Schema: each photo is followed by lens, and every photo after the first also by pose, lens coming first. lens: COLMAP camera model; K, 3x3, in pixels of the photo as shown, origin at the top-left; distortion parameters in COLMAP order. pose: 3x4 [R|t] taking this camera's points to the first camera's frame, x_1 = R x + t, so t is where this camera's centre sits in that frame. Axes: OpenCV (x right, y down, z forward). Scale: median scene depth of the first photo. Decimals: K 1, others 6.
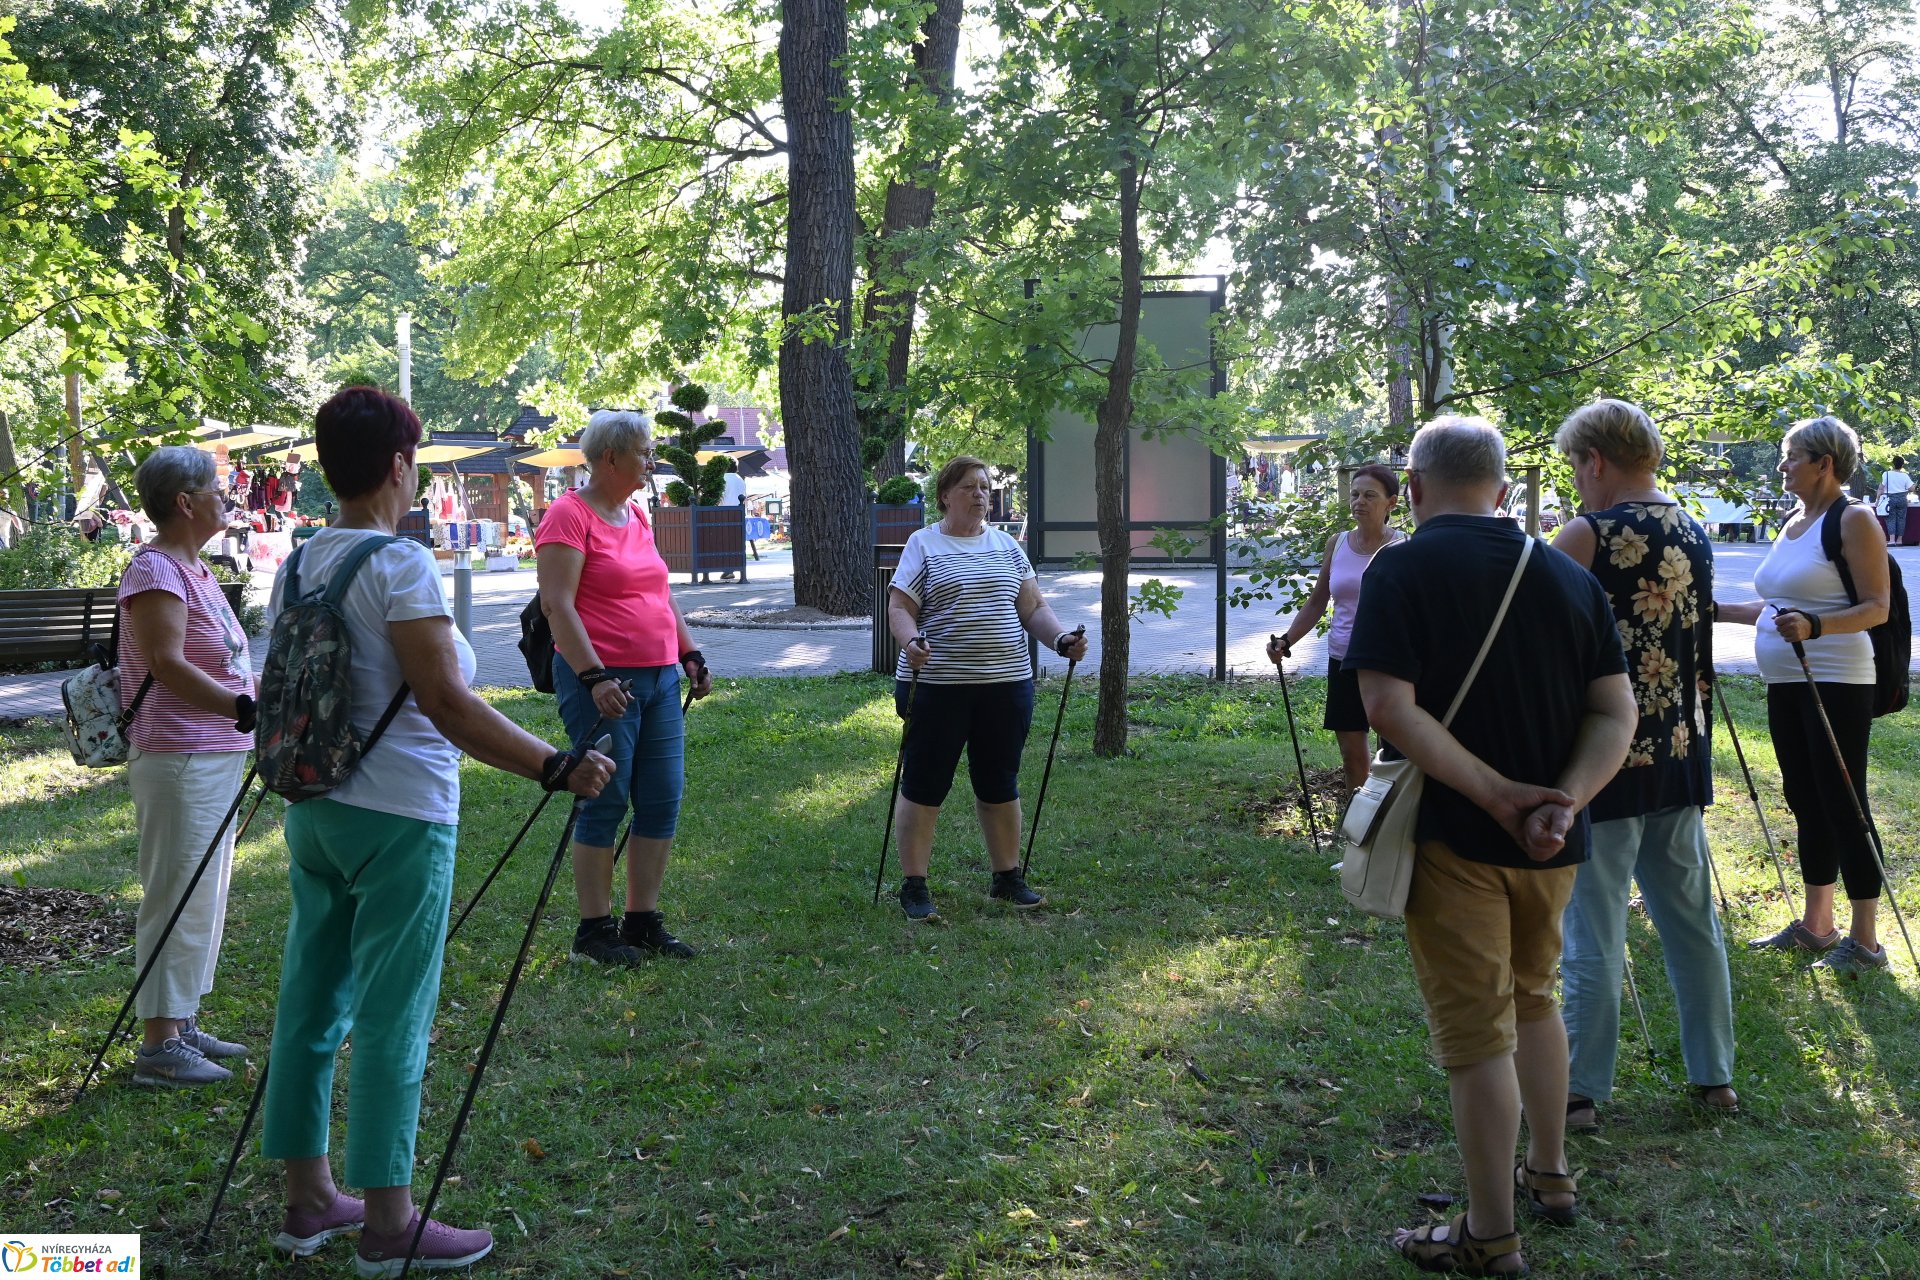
lens RADIAL K [[3043.7, 0, 960.0], [0, 3043.7, 640.0], [0, 0, 1]] dist [-0.000698, -0.008600]
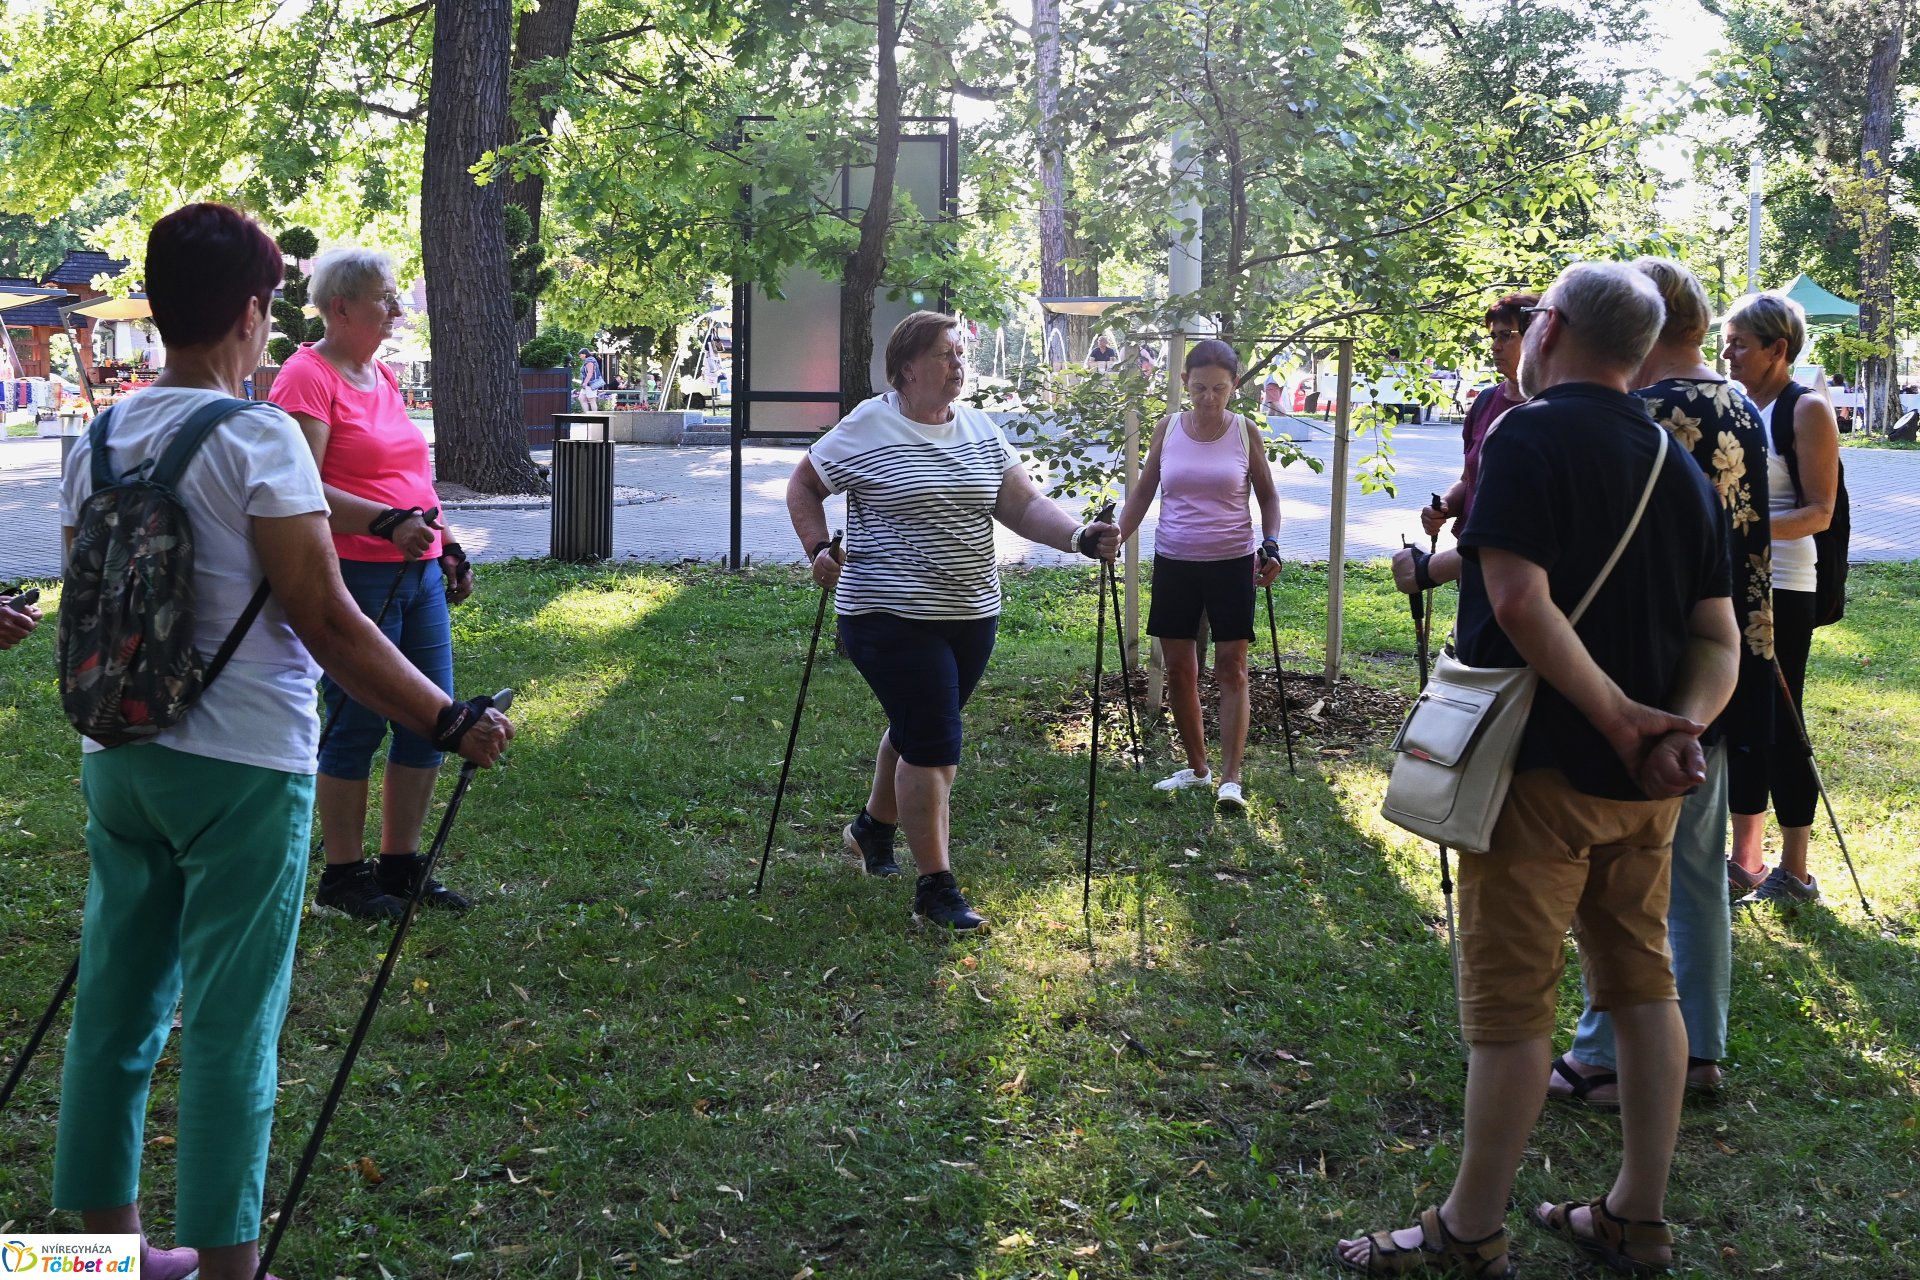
lens RADIAL K [[3043.7, 0, 960.0], [0, 3043.7, 640.0], [0, 0, 1]] dist [-0.000698, -0.008600]
pose [[0.981320, 0.000181, 0.192384, -0.070078], [-0.008288, 0.999111, 0.041334, -0.002913], [-0.192205, -0.042156, 0.980449, 0.096489]]
